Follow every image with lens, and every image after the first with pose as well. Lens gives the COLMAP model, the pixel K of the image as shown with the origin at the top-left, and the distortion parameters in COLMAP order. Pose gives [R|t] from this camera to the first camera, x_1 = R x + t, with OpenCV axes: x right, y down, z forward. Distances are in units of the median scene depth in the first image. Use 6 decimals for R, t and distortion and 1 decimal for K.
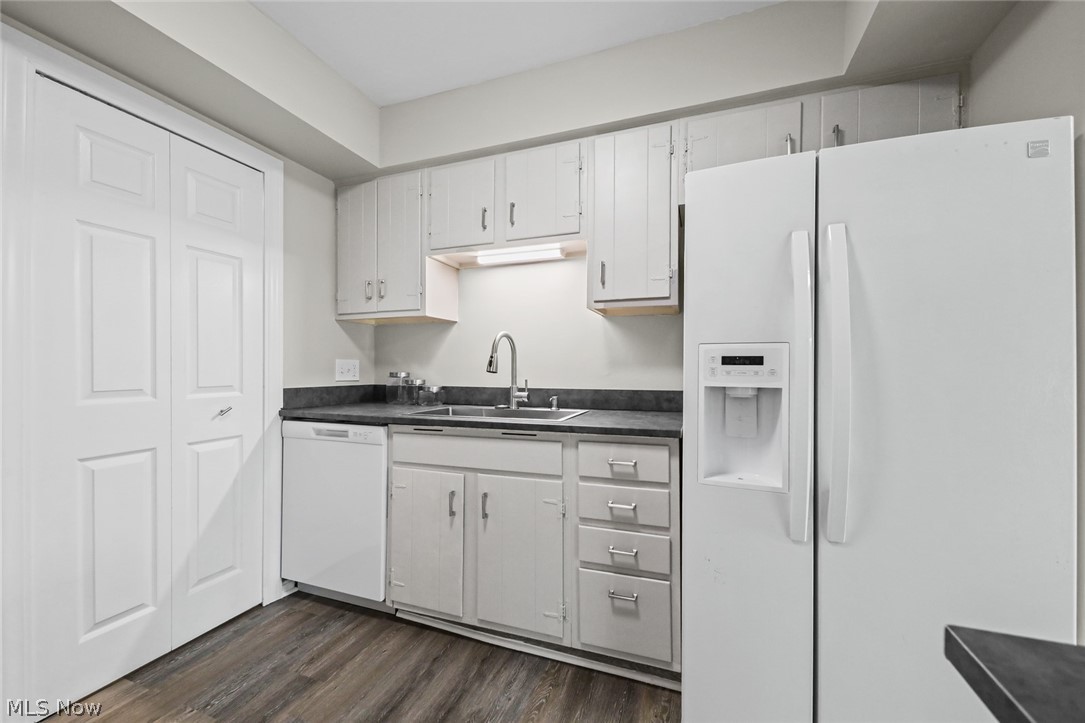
lens RADIAL K [[421.1, 0, 540.7], [0, 421.1, 372.7], [0, 0, 1]] dist [0.015016, -0.006039]
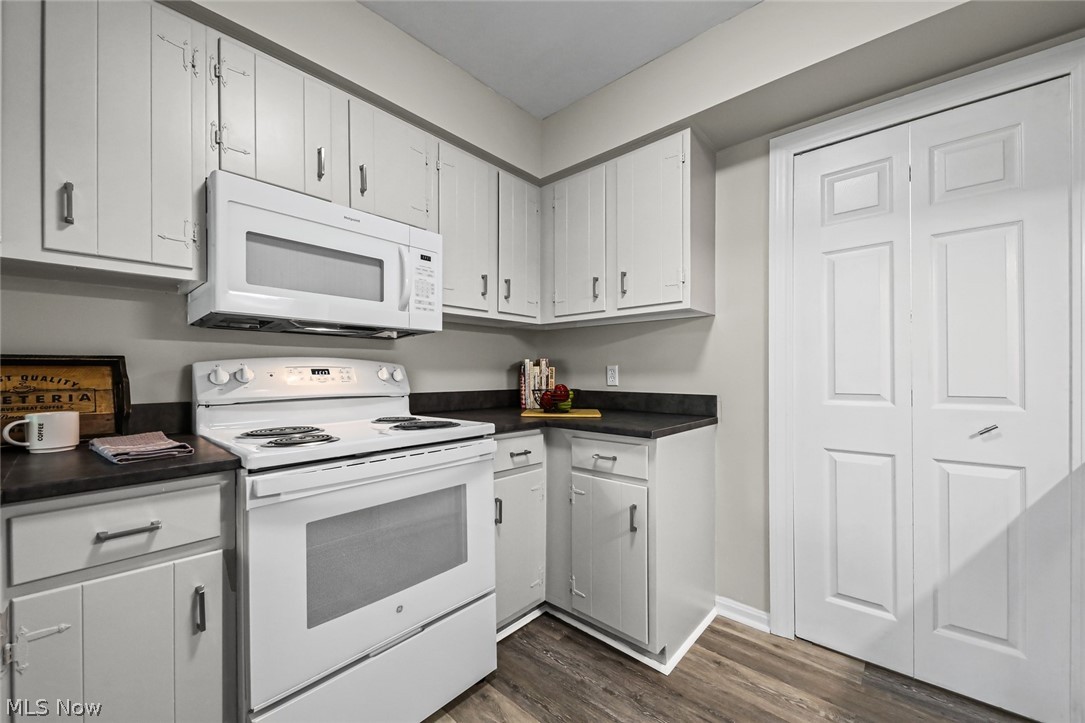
lens RADIAL K [[421.1, 0, 538.8], [0, 421.1, 372.1], [0, 0, 1]] dist [0.015016, -0.006039]
pose [[-0.358635, -0.003038, -0.933473, 0.282730], [-0.010540, 0.999944, 0.000795, -0.006075], [0.933419, 0.010123, -0.358647, 0.540001]]
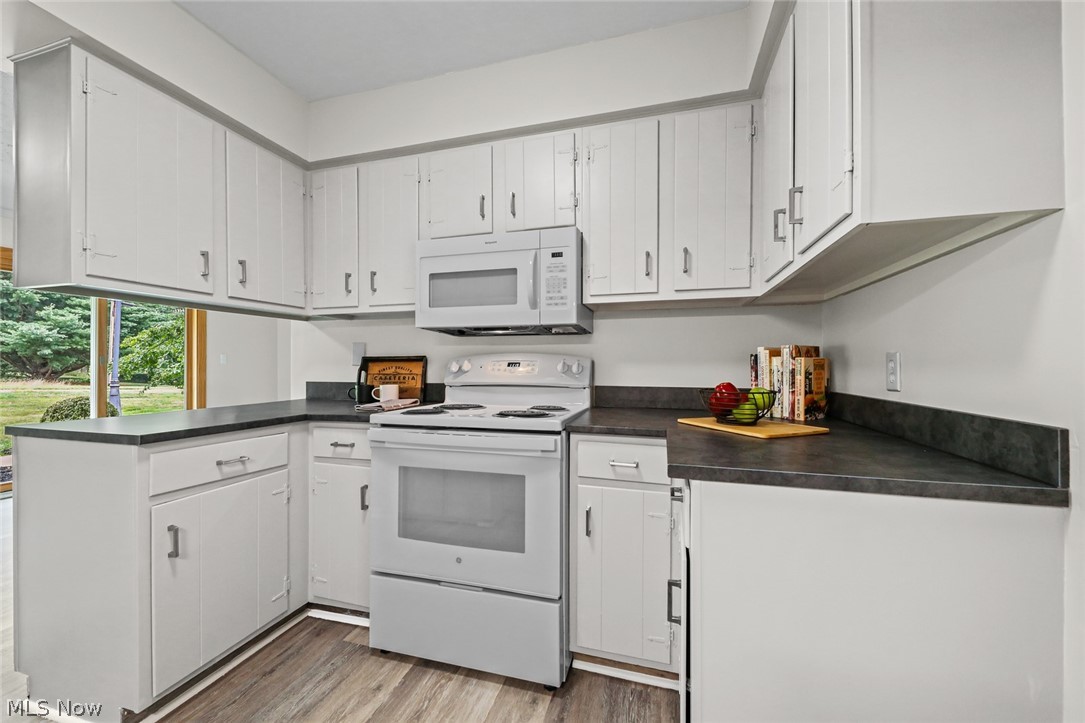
lens RADIAL K [[421.1, 0, 540.9], [0, 421.1, 366.3], [0, 0, 1]] dist [0.015016, -0.006039]
pose [[-0.996579, -0.003762, -0.082565, -0.436471], [-0.004800, 0.999912, 0.012375, -0.011790], [0.082511, 0.012729, -0.996509, 0.962488]]
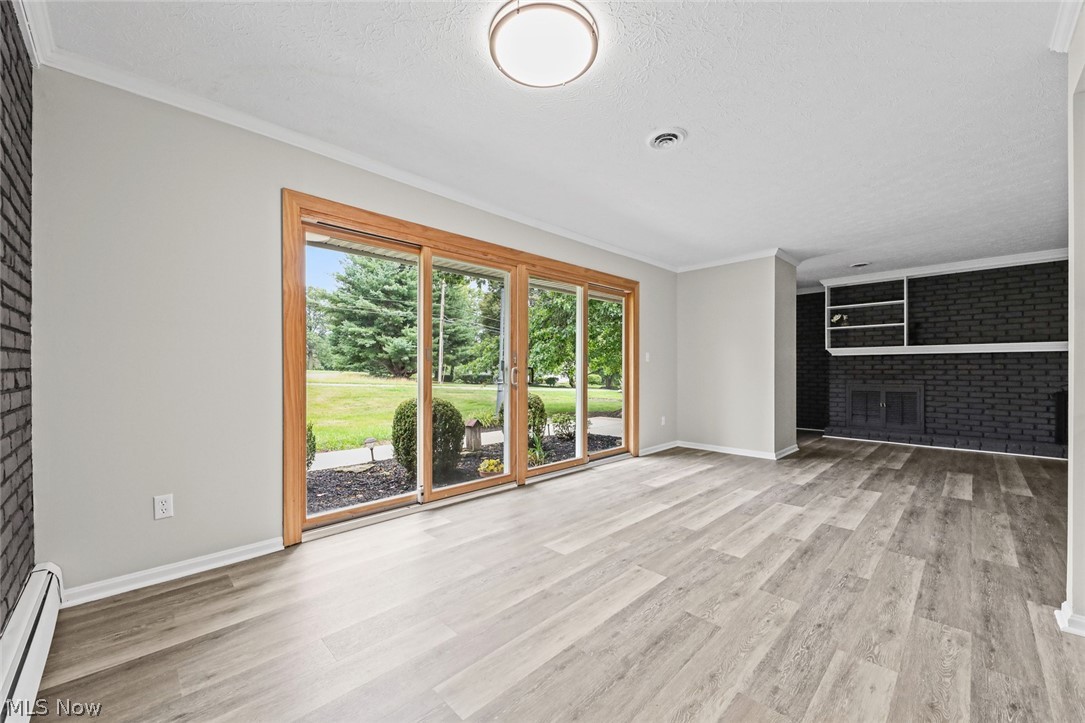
lens RADIAL K [[421.1, 0, 540.3], [0, 421.1, 366.6], [0, 0, 1]] dist [0.015016, -0.006039]
pose [[-0.907618, -0.003301, 0.419784, 1.078709], [-0.000761, 0.999980, 0.006216, 0.036350], [-0.419796, 0.005322, -0.907603, 0.790087]]
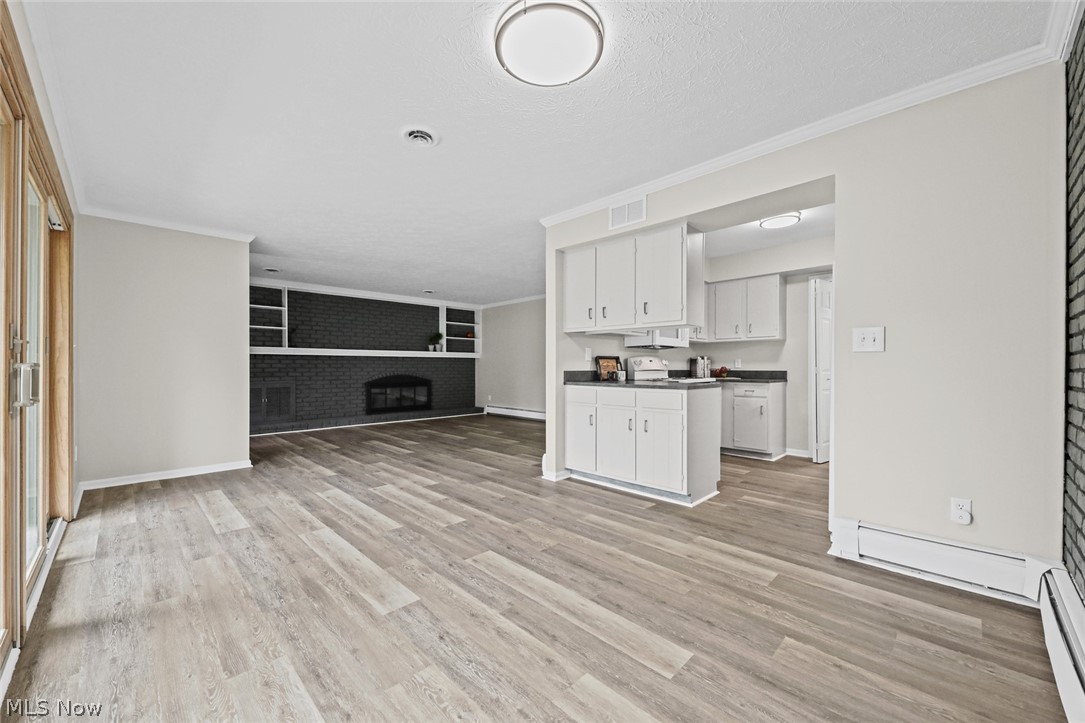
lens RADIAL K [[421.1, 0, 542.2], [0, 421.1, 366.0], [0, 0, 1]] dist [0.015016, -0.006039]
pose [[-0.415251, -0.006702, -0.909682, 2.501050], [-0.010920, 0.999938, -0.002382, 0.045498], [0.909641, 0.008944, -0.415298, 0.245174]]
